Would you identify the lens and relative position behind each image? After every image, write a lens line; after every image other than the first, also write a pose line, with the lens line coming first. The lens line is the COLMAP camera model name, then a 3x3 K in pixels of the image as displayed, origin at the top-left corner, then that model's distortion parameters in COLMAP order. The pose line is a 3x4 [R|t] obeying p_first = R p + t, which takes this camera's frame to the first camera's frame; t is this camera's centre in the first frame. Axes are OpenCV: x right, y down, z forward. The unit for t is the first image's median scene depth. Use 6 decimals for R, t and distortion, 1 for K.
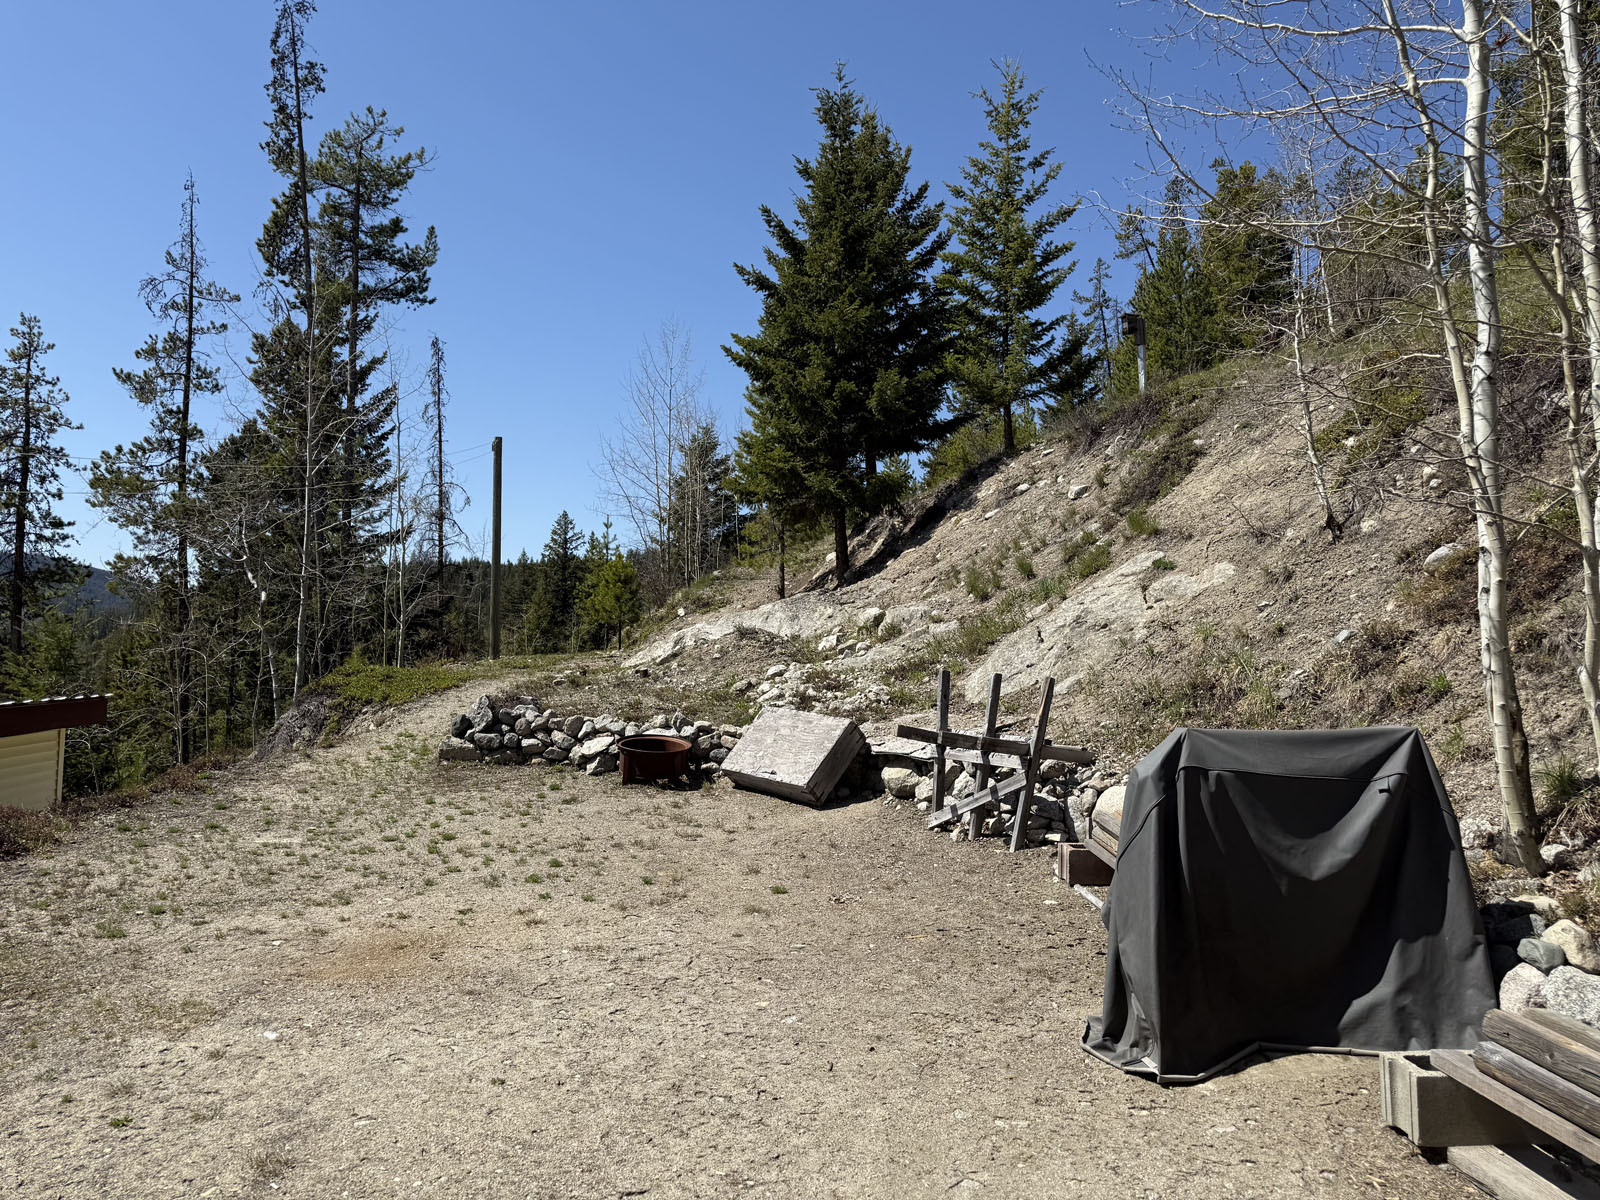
lens RADIAL K [[1122.5, 0, 800.0], [0, 1122.5, 600.0], [0, 0, 1]] dist [0.101527, -0.219973]
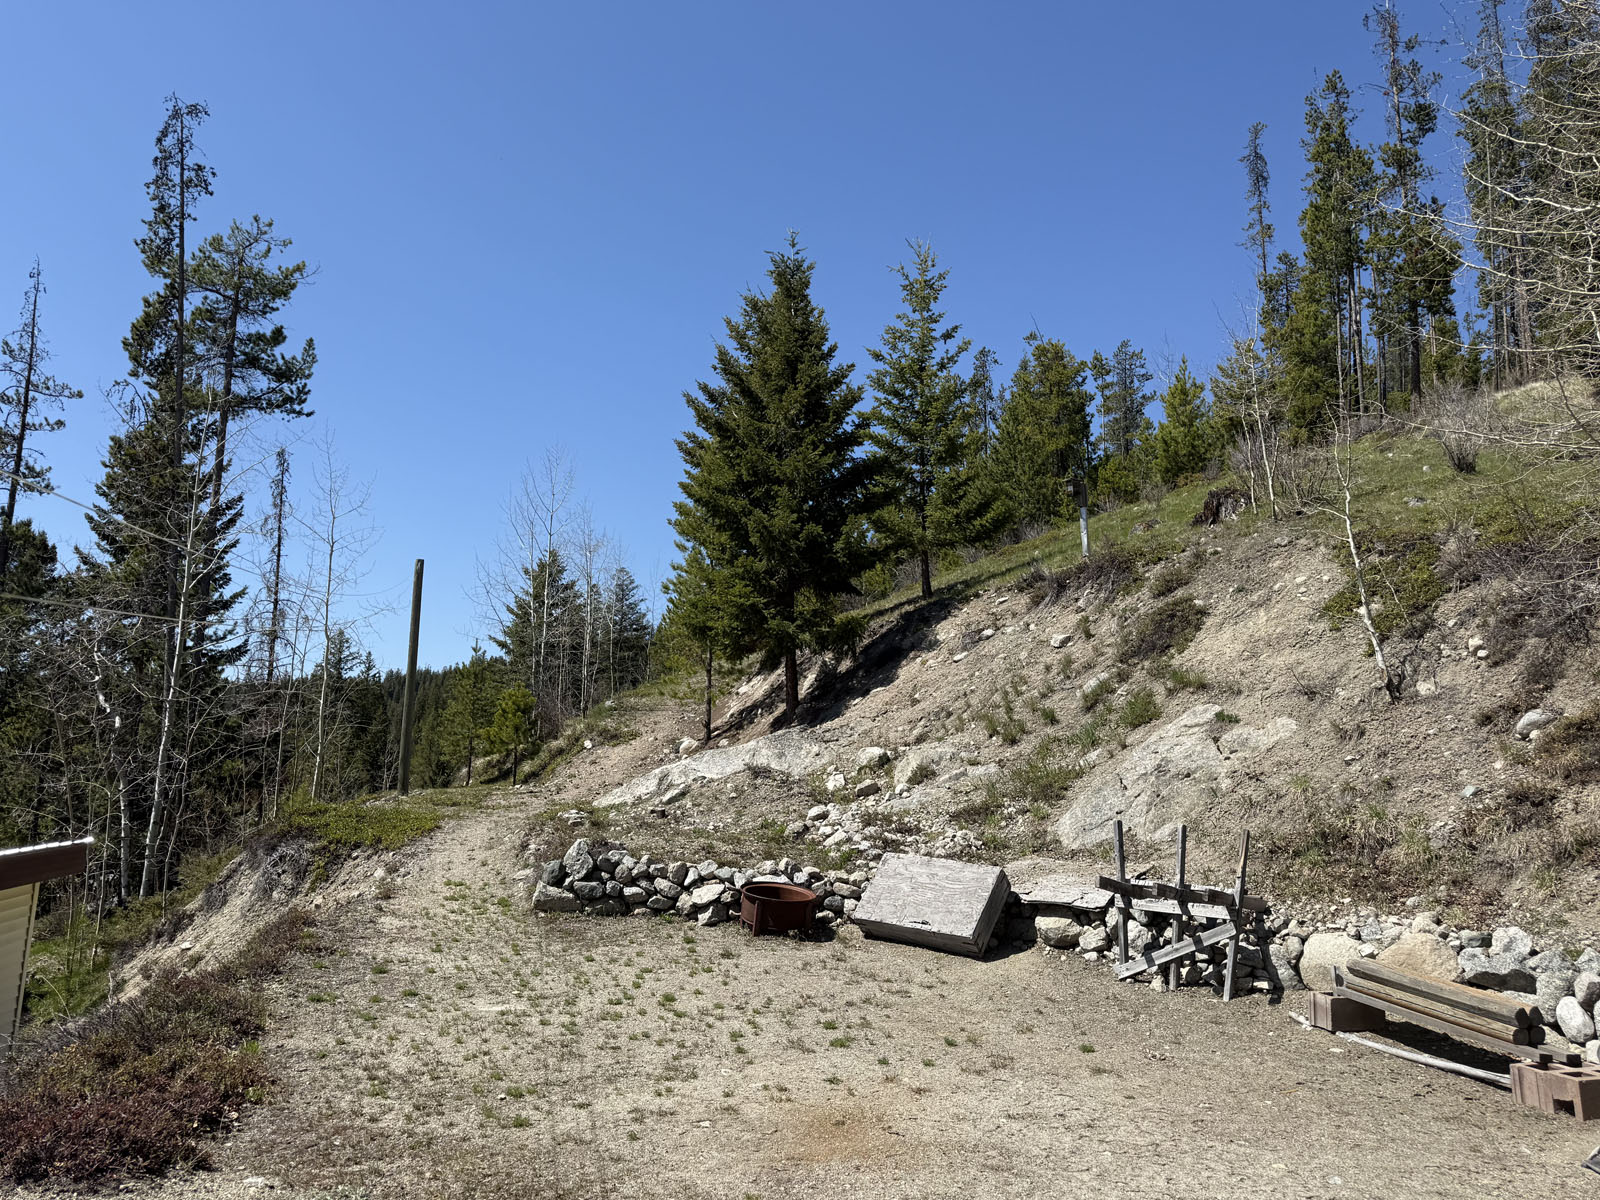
lens RADIAL K [[1122.1, 0, 772.3], [0, 1122.1, 566.0], [0, 0, 1]] dist [0.134252, -0.256428]
pose [[0.981168, 0.044211, 0.188031, -0.218193], [-0.017289, 0.989648, -0.142472, -0.008186], [-0.192383, 0.136538, 0.971775, 0.002839]]
